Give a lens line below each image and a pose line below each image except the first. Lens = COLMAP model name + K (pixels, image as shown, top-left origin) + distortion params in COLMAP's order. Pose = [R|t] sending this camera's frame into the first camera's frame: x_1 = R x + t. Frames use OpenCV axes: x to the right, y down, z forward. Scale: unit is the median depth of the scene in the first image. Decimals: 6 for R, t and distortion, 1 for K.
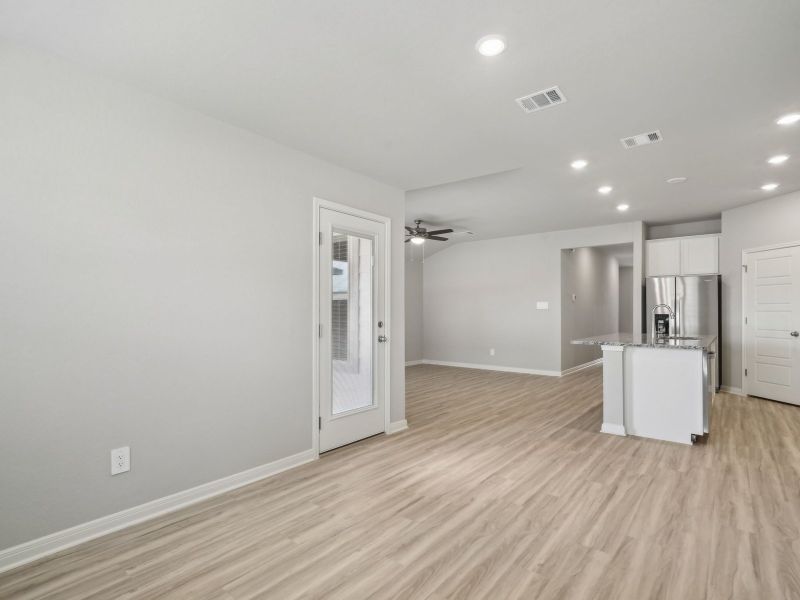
lens RADIAL K [[405.1, 0, 393.1], [0, 405.1, 310.9], [0, 0, 1]] dist [0.002365, 0.000533]
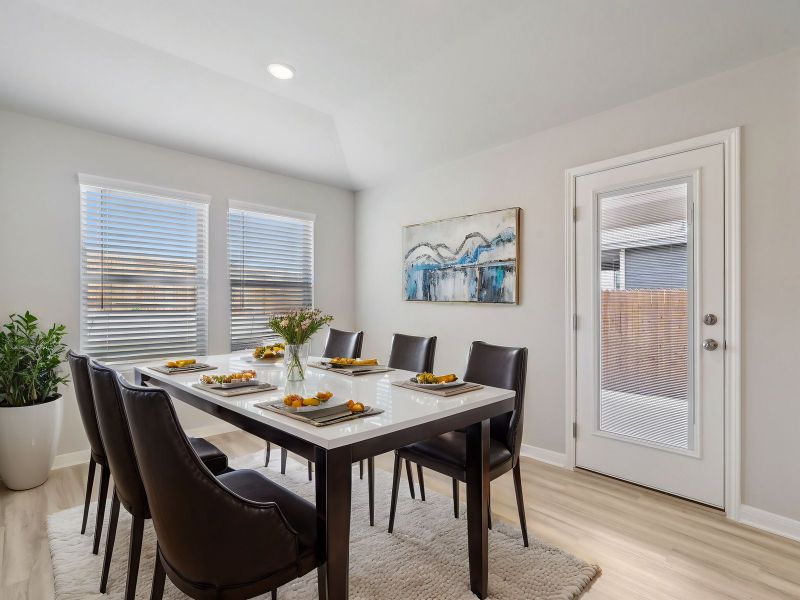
lens RADIAL K [[401.8, 0, 400.0], [0, 401.8, 300.0], [0, 0, 1]] dist [0.011438, -0.000817]
pose [[-0.120606, -0.006047, -0.992682, 0.603189], [0.010048, 0.999923, -0.007312, 0.003948], [0.992650, -0.010857, -0.120536, 0.627031]]
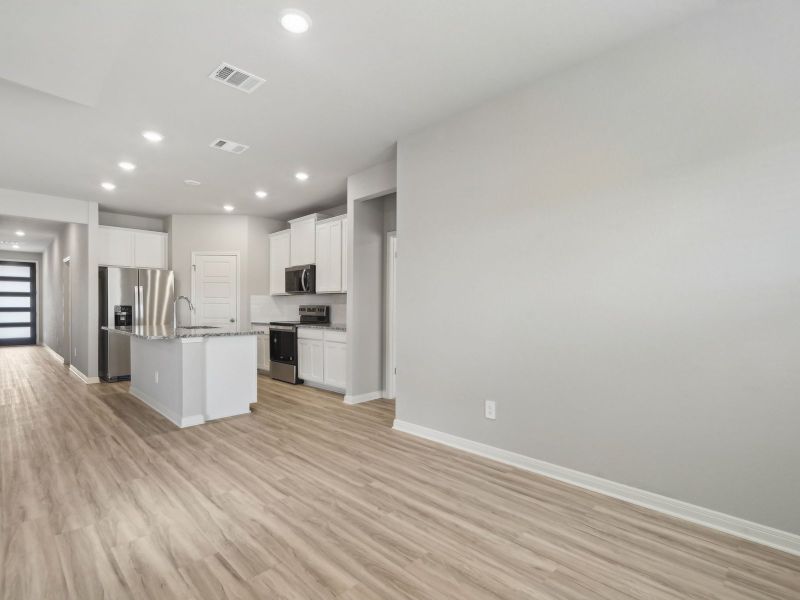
lens RADIAL K [[408.1, 0, 401.7], [0, 408.1, 315.6], [0, 0, 1]] dist [0.014413, -0.000802]
pose [[0.104068, -0.027413, 0.994192, -0.419821], [-0.009532, 0.999547, 0.028558, -0.003644], [-0.994525, -0.012449, 0.103759, 0.390613]]
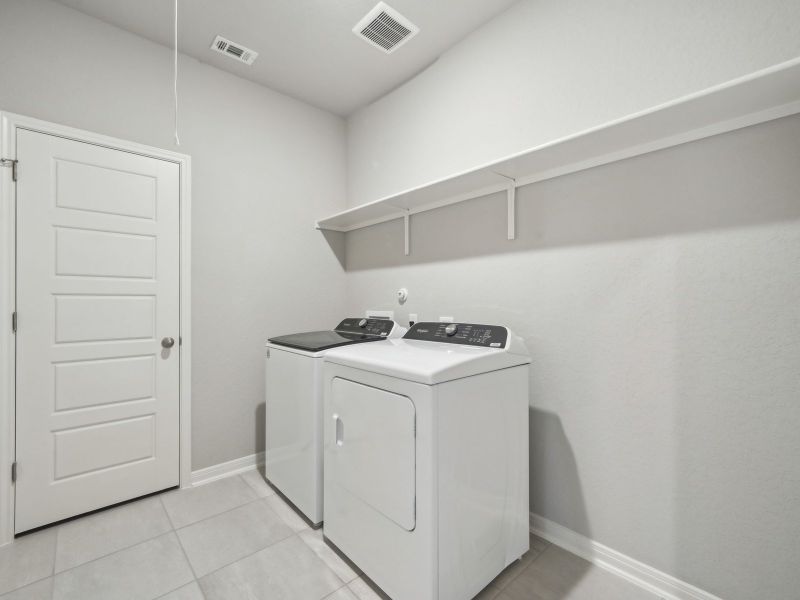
lens RADIAL K [[360.0, 0, 400.0], [0, 360.0, 300.0], [0, 0, 1]] dist [-0.000829, -0.000230]
pose [[0.990997, -0.003592, -0.133836, 0.409515], [0.004331, 0.999977, 0.005237, 0.000770], [0.133814, -0.005770, 0.990990, 0.484747]]
